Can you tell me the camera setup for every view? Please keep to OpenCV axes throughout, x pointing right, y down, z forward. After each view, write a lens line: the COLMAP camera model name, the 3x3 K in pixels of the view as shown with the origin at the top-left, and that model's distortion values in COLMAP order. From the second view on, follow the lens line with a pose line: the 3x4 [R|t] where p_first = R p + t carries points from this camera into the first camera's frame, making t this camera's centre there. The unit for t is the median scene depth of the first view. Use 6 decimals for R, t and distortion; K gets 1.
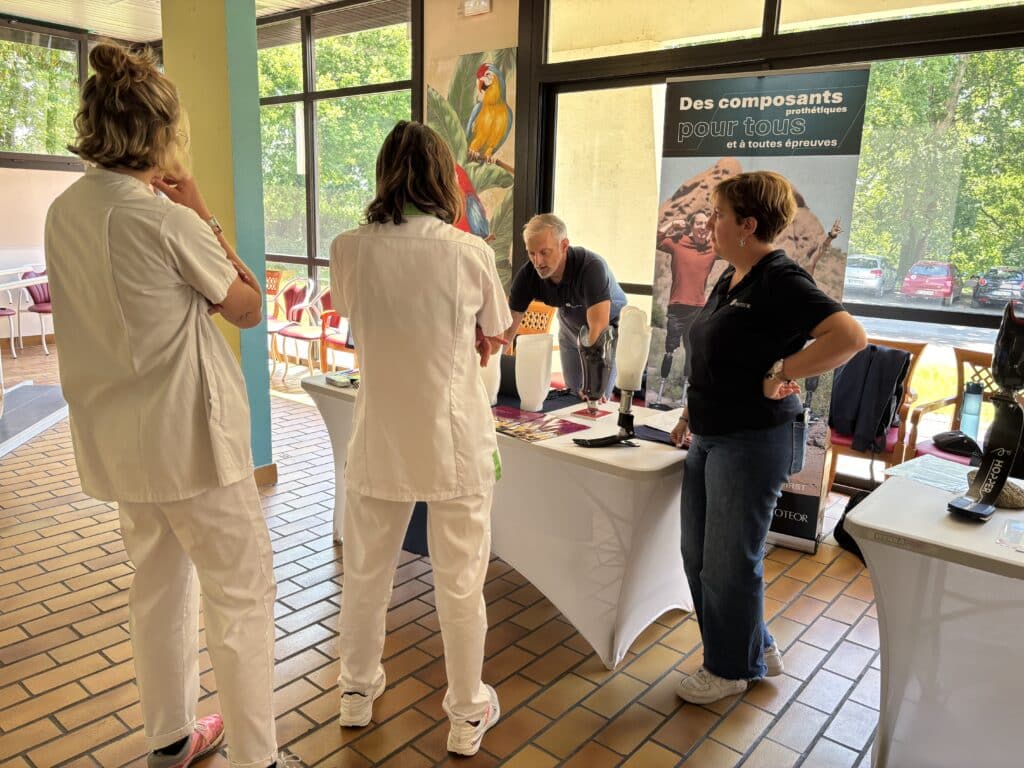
lens RADIAL K [[779.2, 0, 512.0], [0, 779.2, 384.0], [0, 0, 1]] dist [0.012668, 0.003439]
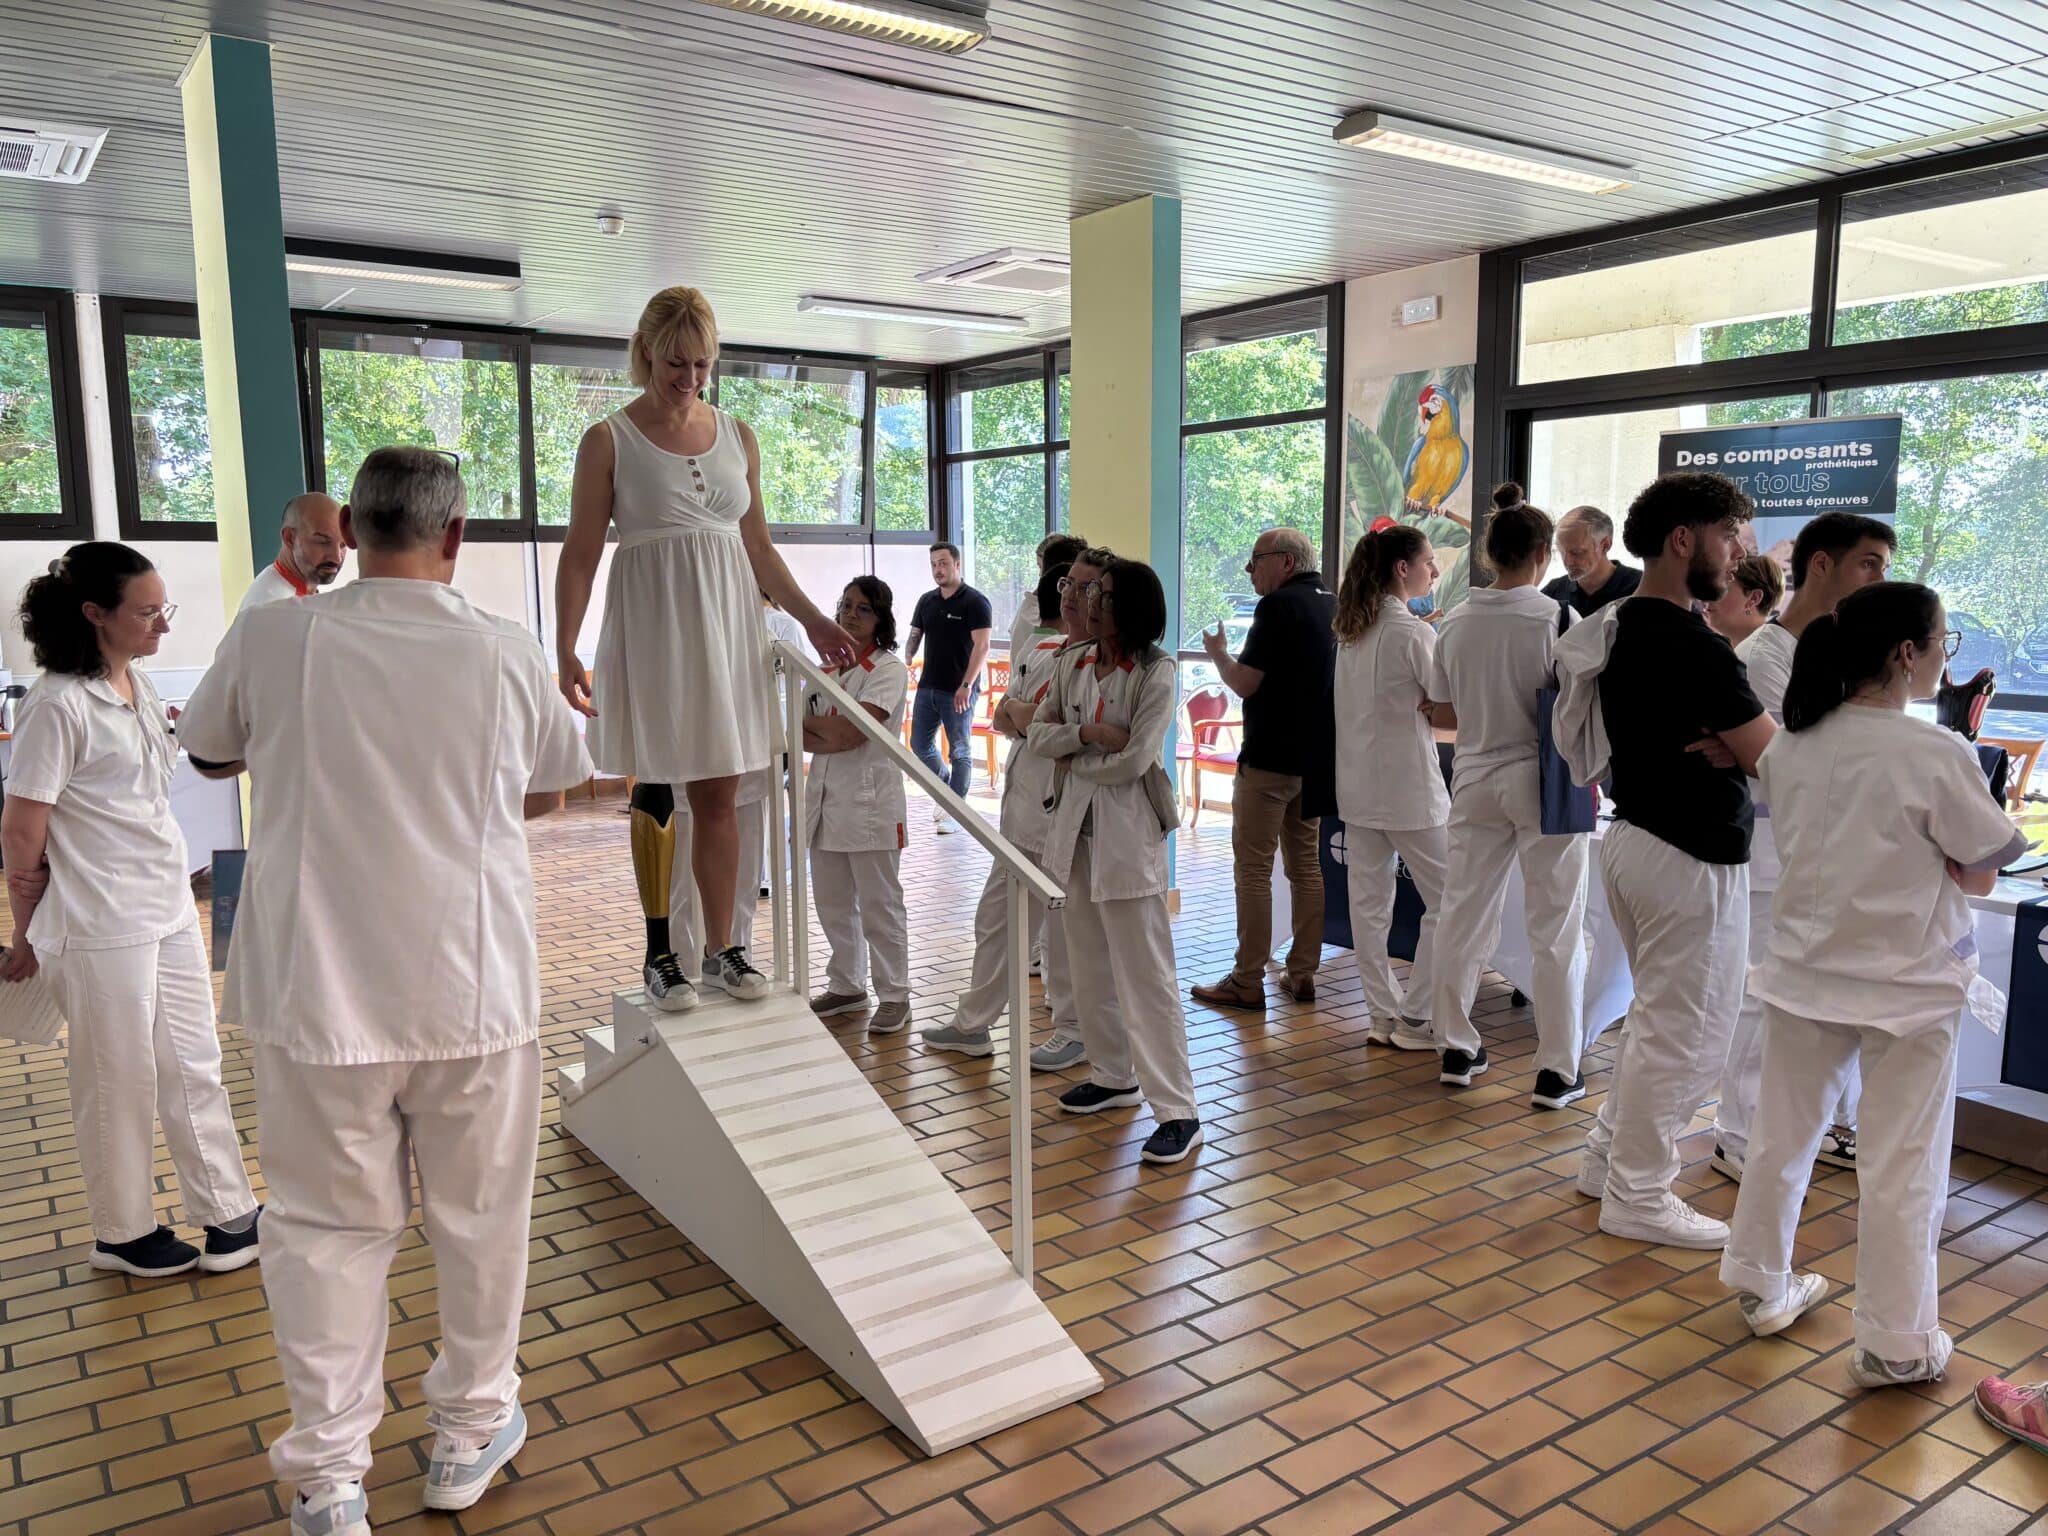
lens RADIAL K [[1558.4, 0, 1024.0], [0, 1558.4, 768.0], [0, 0, 1]] dist [0.012668, 0.003439]
pose [[0.963697, -0.001790, -0.266992, -0.011067], [-0.020563, 0.996510, -0.080901, 0.082837], [0.266205, 0.083454, 0.960297, -0.506467]]
